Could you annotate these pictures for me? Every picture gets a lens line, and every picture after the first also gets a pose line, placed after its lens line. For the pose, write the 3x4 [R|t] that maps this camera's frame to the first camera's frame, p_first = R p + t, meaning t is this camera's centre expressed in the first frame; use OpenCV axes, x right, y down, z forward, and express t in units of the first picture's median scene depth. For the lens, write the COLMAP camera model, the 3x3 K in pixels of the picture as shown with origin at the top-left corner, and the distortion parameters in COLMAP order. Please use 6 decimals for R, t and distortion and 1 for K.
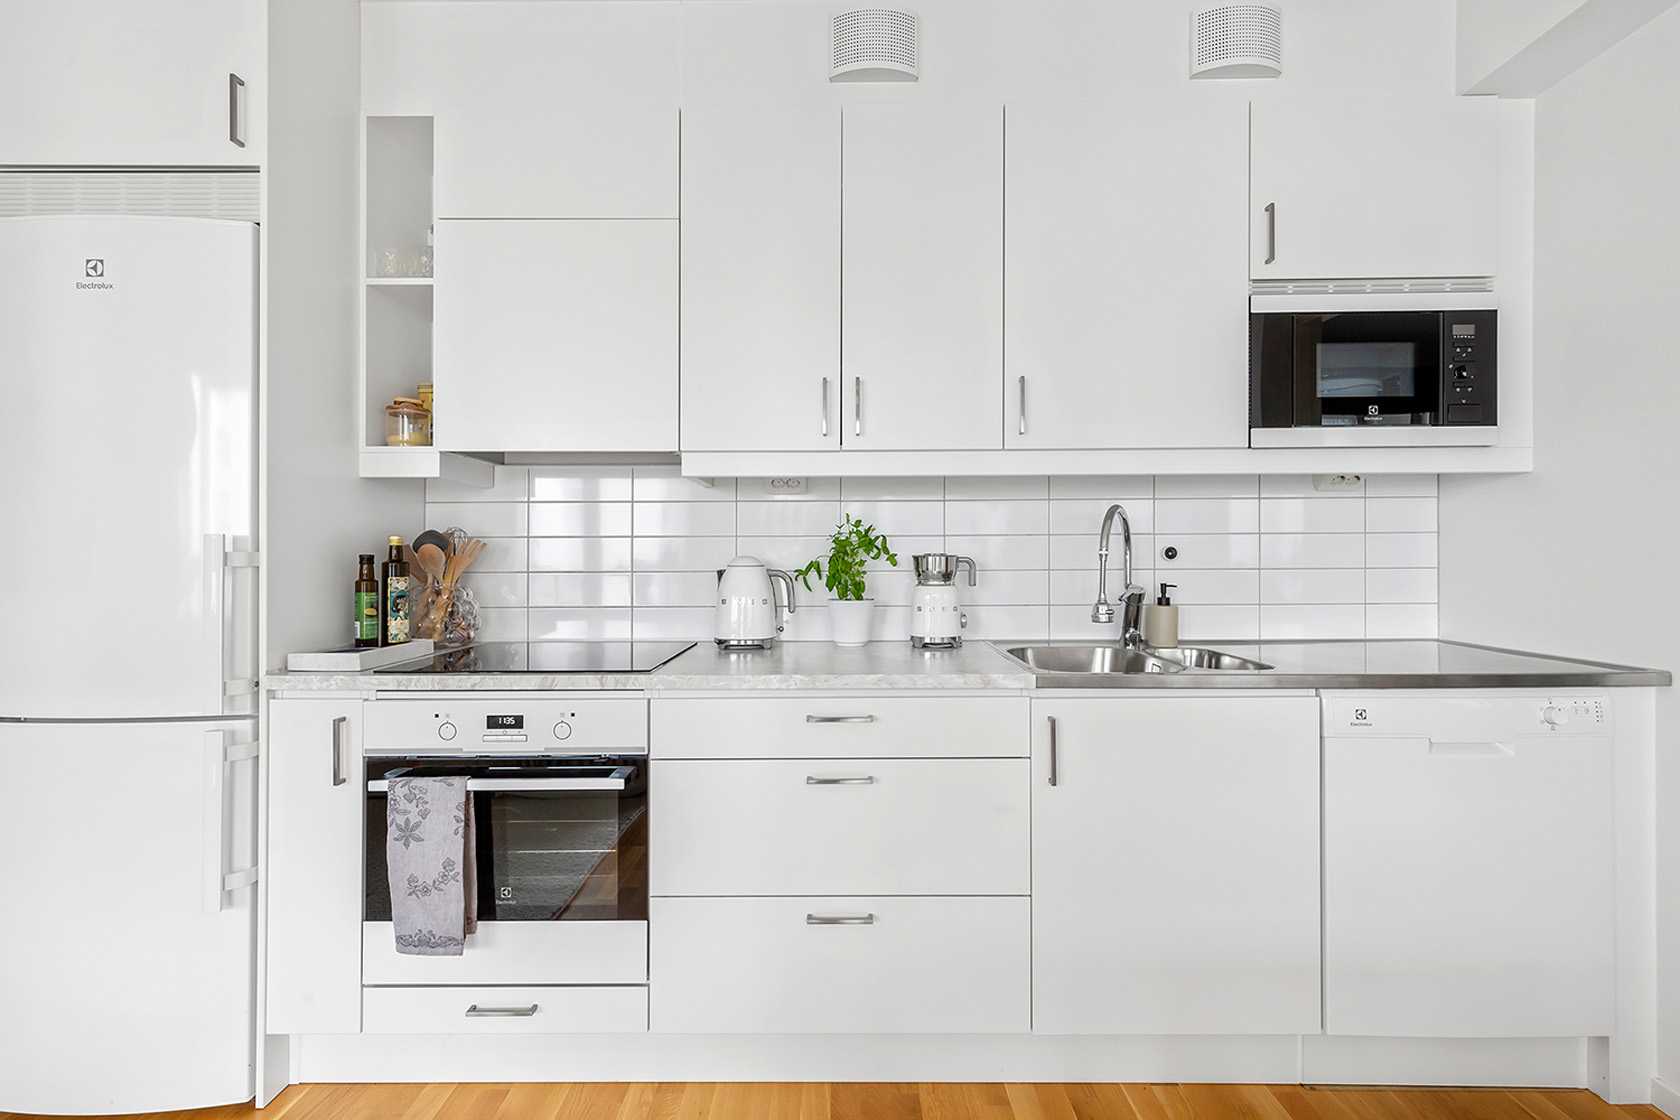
lens RADIAL K [[759.1, 0, 850.8], [0, 759.1, 556.1], [0, 0, 1]] dist [0.008605, 0.000109]
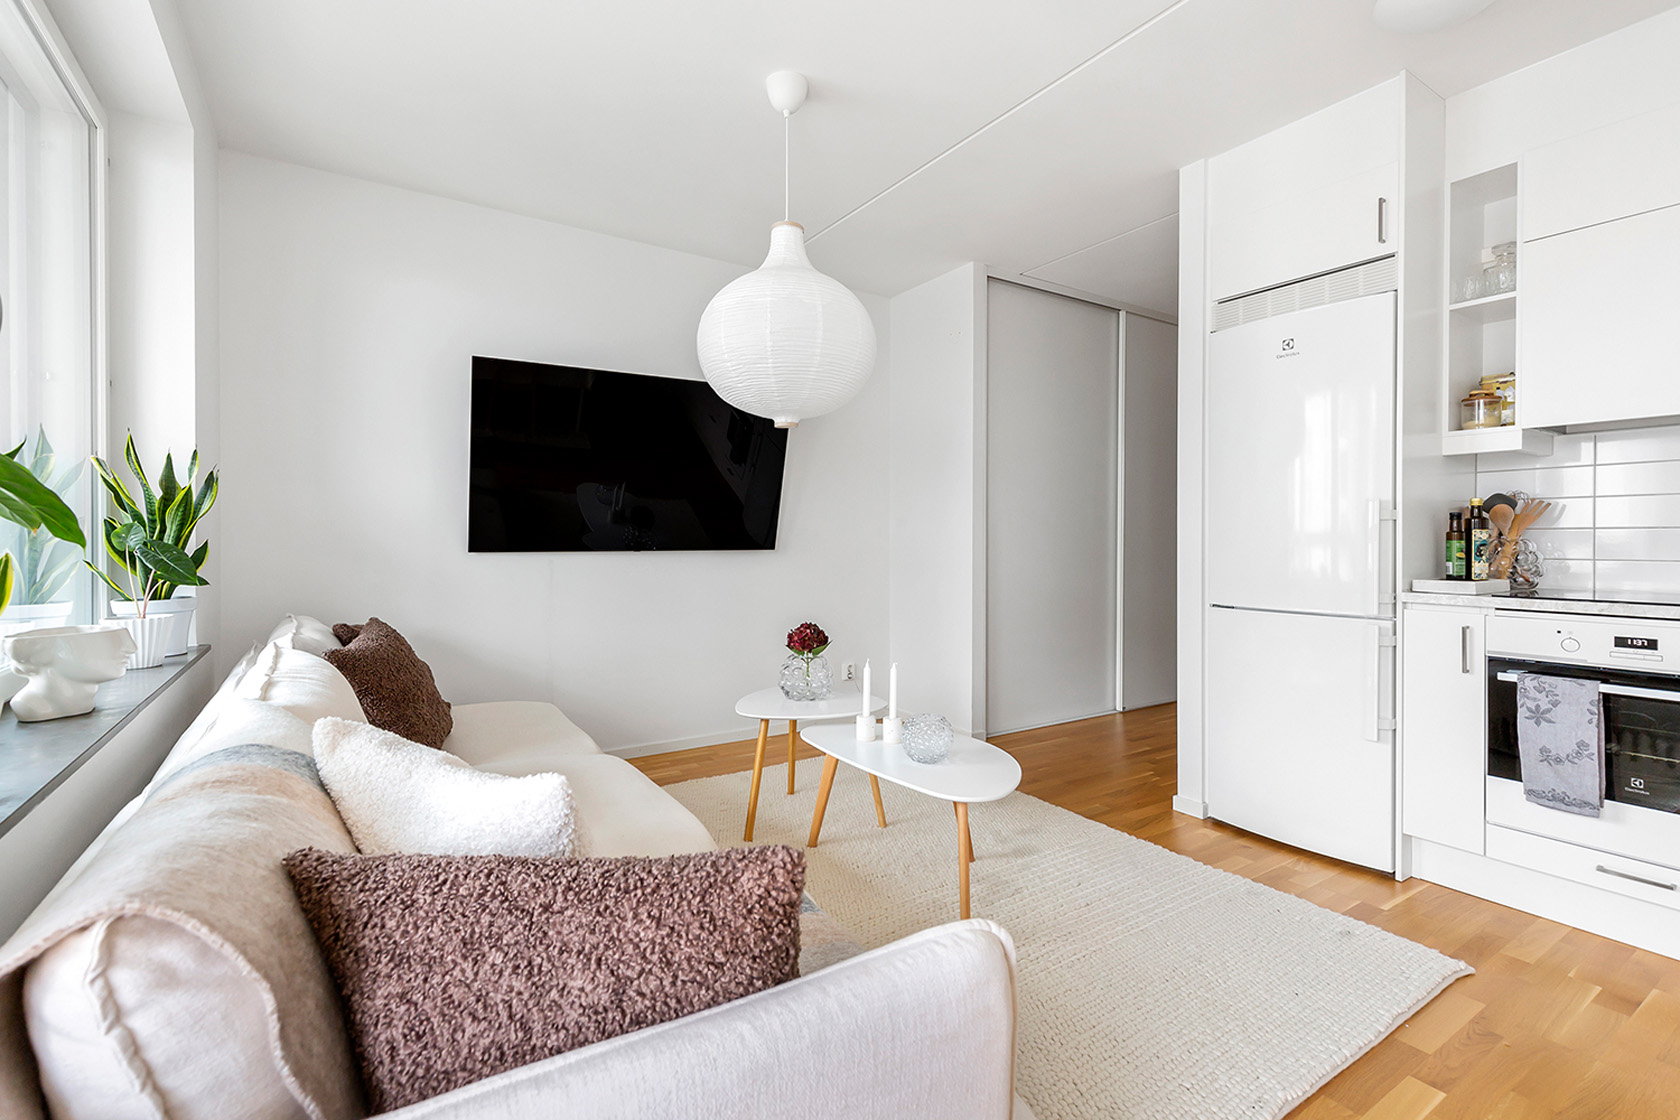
lens RADIAL K [[759.1, 0, 817.6], [0, 759.1, 538.3], [0, 0, 1]] dist [0.008605, 0.000109]
pose [[0.547604, 0.002635, -0.836734, -0.139673], [-0.003857, 0.999992, 0.000625, 0.052422], [0.836729, 0.002885, 0.547610, -0.751027]]
